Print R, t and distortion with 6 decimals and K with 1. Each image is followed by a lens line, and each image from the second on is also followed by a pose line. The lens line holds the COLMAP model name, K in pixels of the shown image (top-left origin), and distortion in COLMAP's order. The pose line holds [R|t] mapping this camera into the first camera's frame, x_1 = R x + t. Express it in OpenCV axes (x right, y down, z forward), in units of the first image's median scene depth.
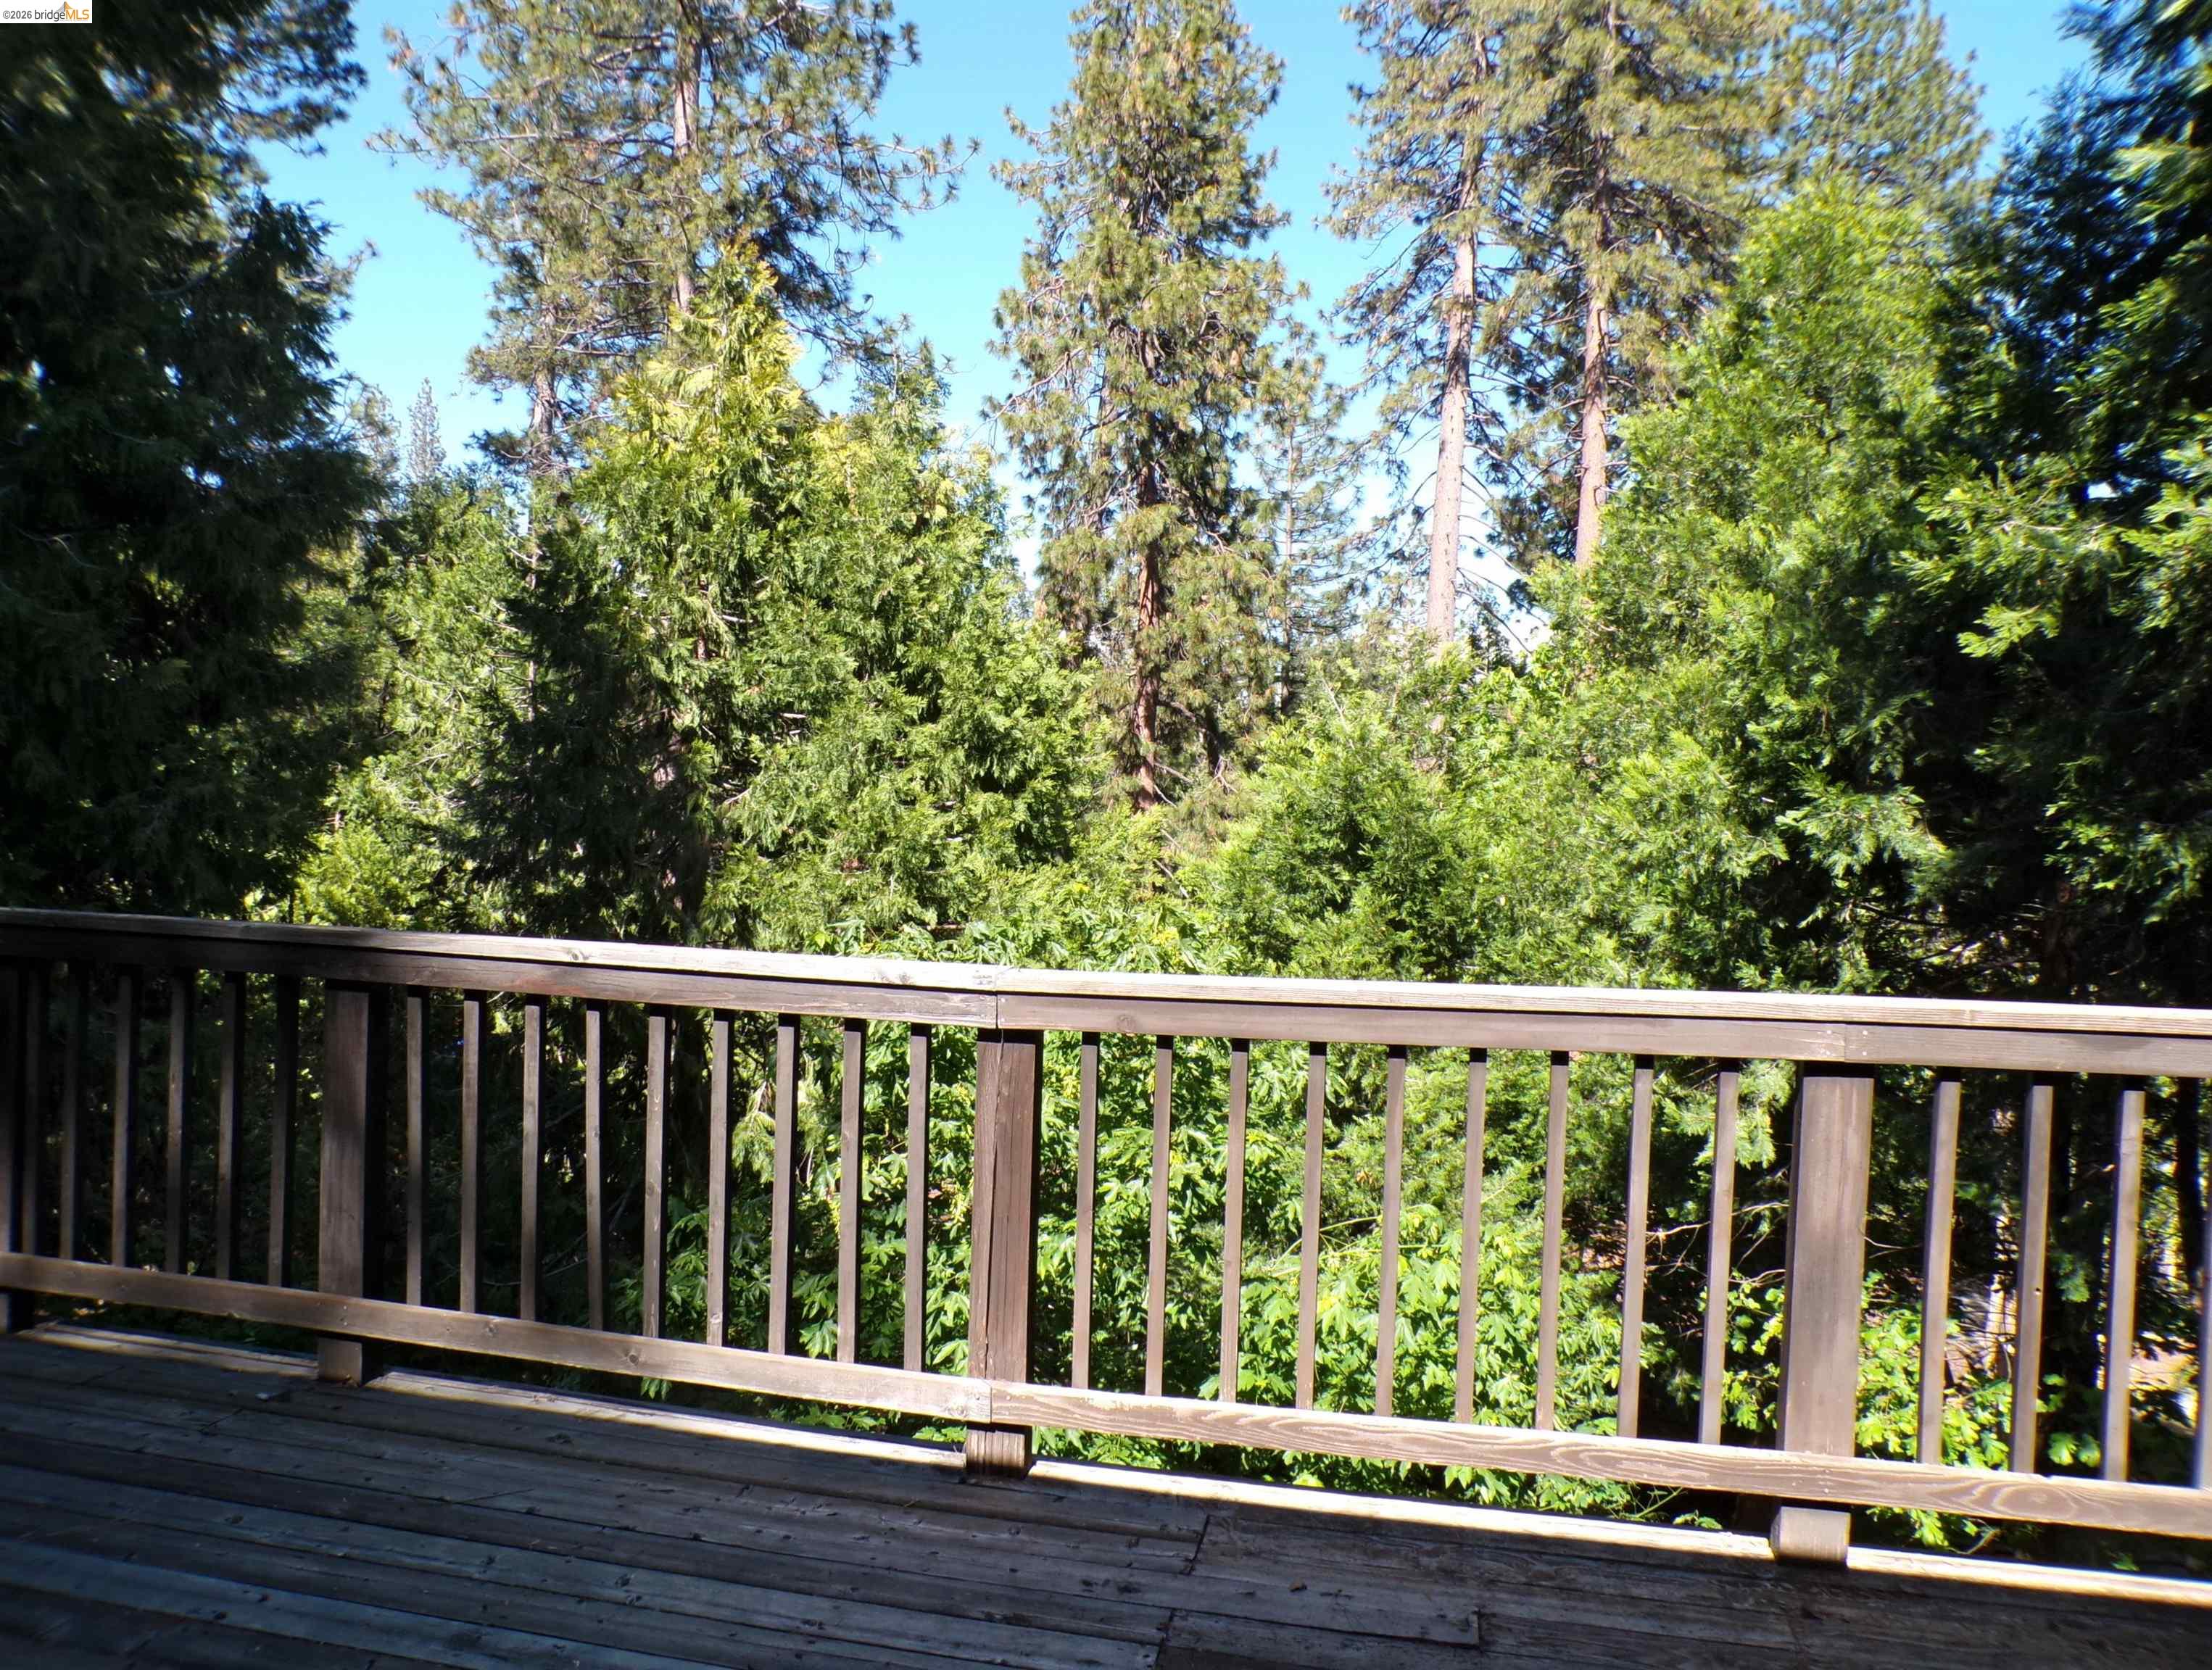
lens RADIAL K [[1494.2, 0, 1100.6], [0, 1494.2, 841.3], [0, 0, 1]] dist [-0.044323, 0.005685]
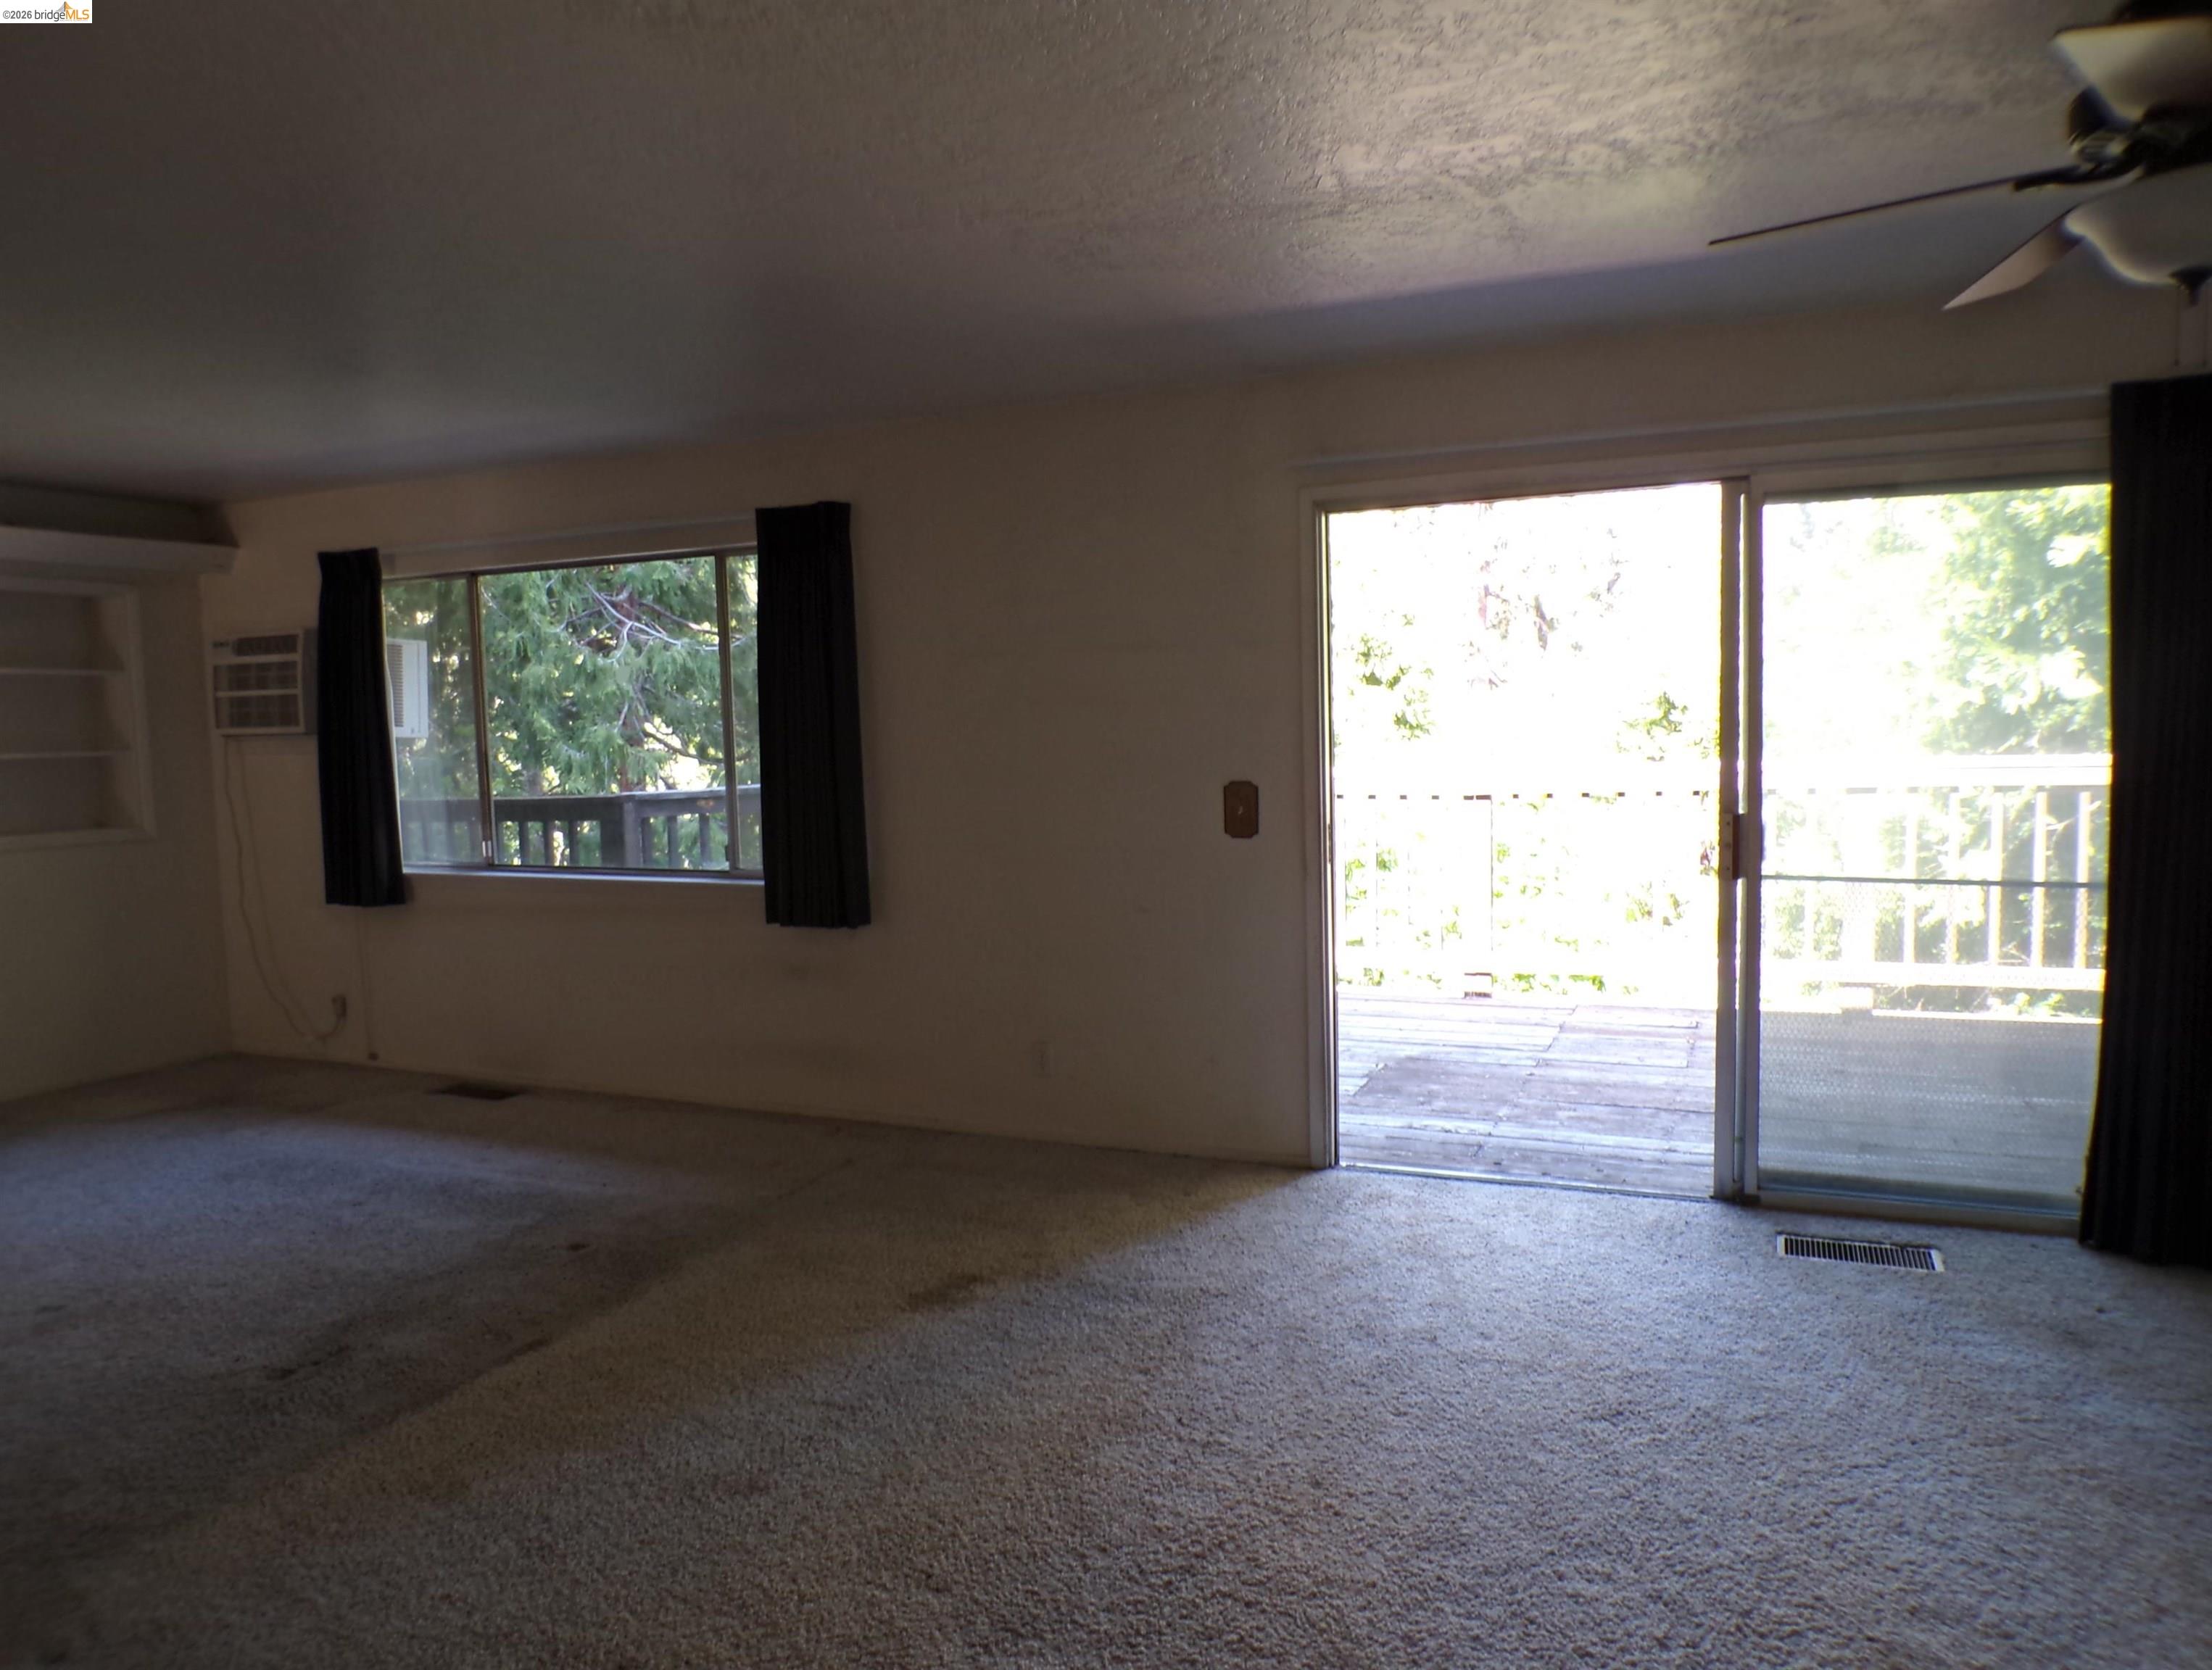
lens RADIAL K [[1494.2, 0, 1105.9], [0, 1494.2, 839.5], [0, 0, 1]] dist [-0.044323, 0.005685]
pose [[0.976471, -0.035508, -0.212703, -0.056689], [0.049552, 0.996903, 0.061063, 0.014381], [0.209876, -0.070166, 0.975207, -0.560477]]
